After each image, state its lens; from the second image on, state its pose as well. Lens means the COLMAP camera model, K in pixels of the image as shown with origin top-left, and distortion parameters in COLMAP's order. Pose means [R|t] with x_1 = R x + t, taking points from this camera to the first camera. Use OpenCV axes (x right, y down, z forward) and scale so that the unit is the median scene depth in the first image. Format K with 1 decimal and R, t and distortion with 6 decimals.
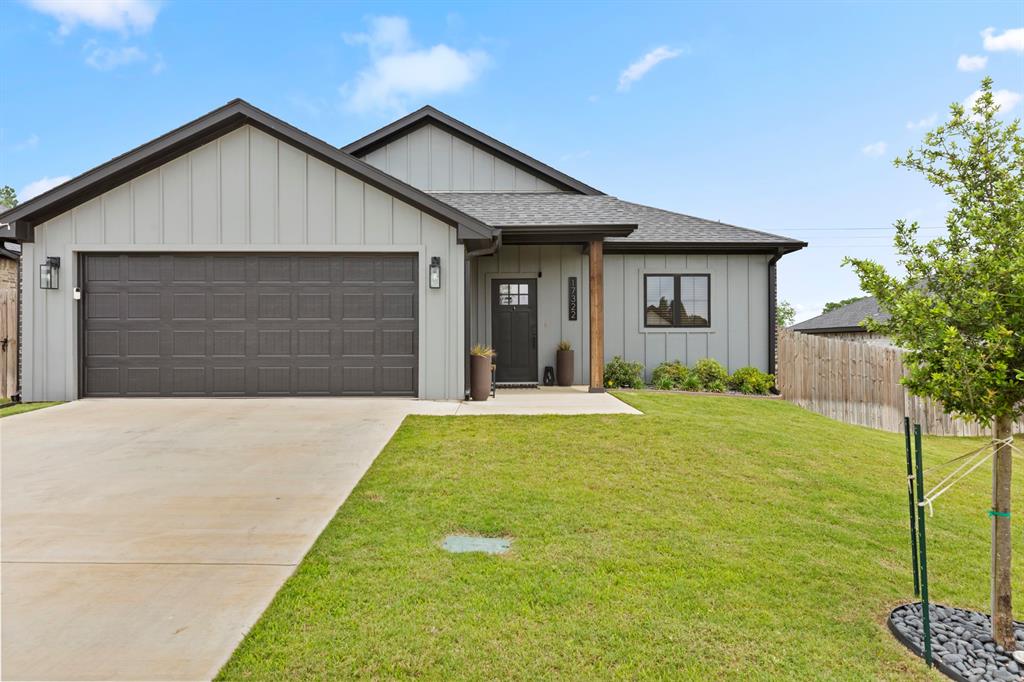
lens RADIAL K [[651.0, 0, 507.5], [0, 651.0, 337.4], [0, 0, 1]] dist [0.010196, -0.000466]
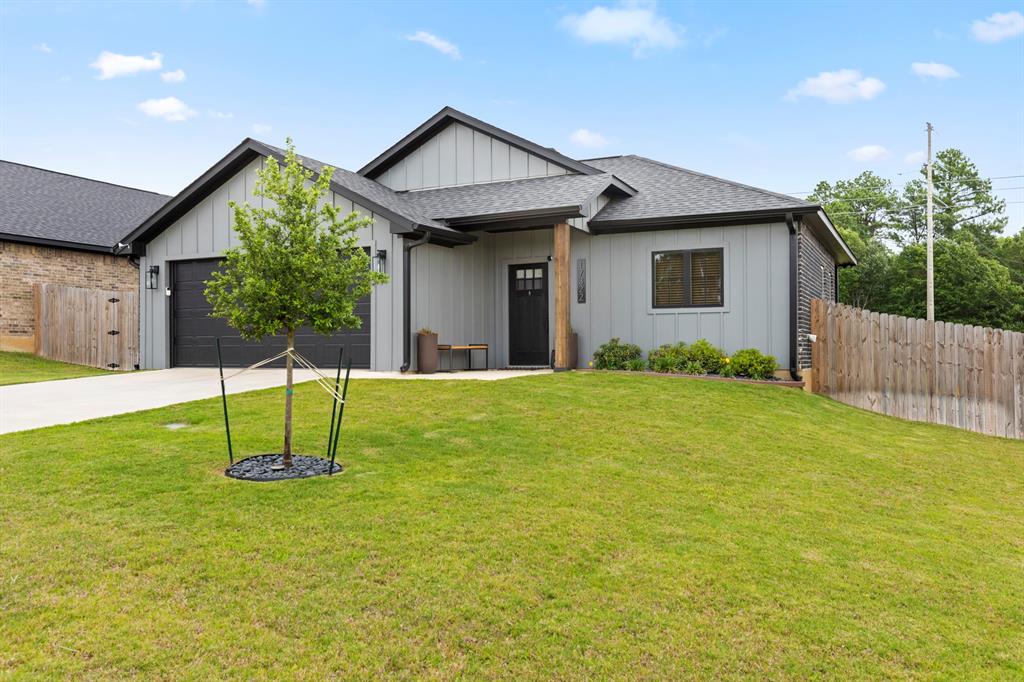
lens RADIAL K [[857.9, 0, 508.2], [0, 857.9, 344.4], [0, 0, 1]] dist [0.006988, -0.006898]
pose [[0.884929, -0.005254, -0.465696, 0.615916], [0.005168, 0.999986, -0.001461, 0.038418], [0.465697, -0.001114, 0.884944, -0.202514]]
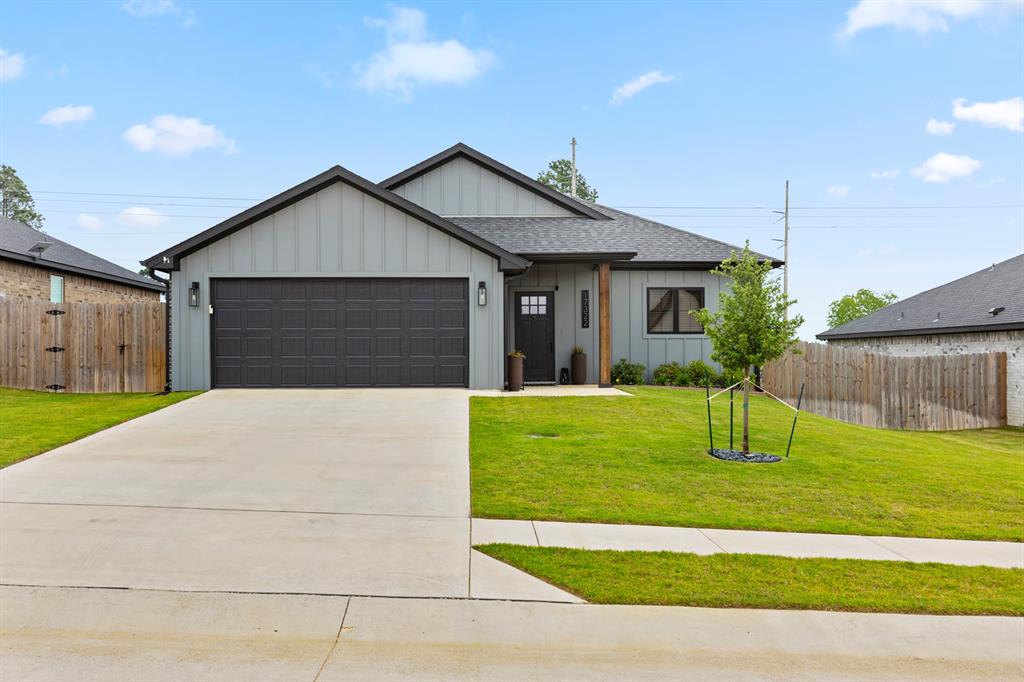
lens RADIAL K [[1026.0, 0, 511.8], [0, 1026.0, 340.0], [0, 0, 1]] dist [-0.001240, 0.000000]
pose [[0.999557, -0.001168, 0.029738, -0.084543], [0.001328, 0.999985, -0.005372, 0.004923], [-0.029731, 0.005409, 0.999543, -0.818472]]
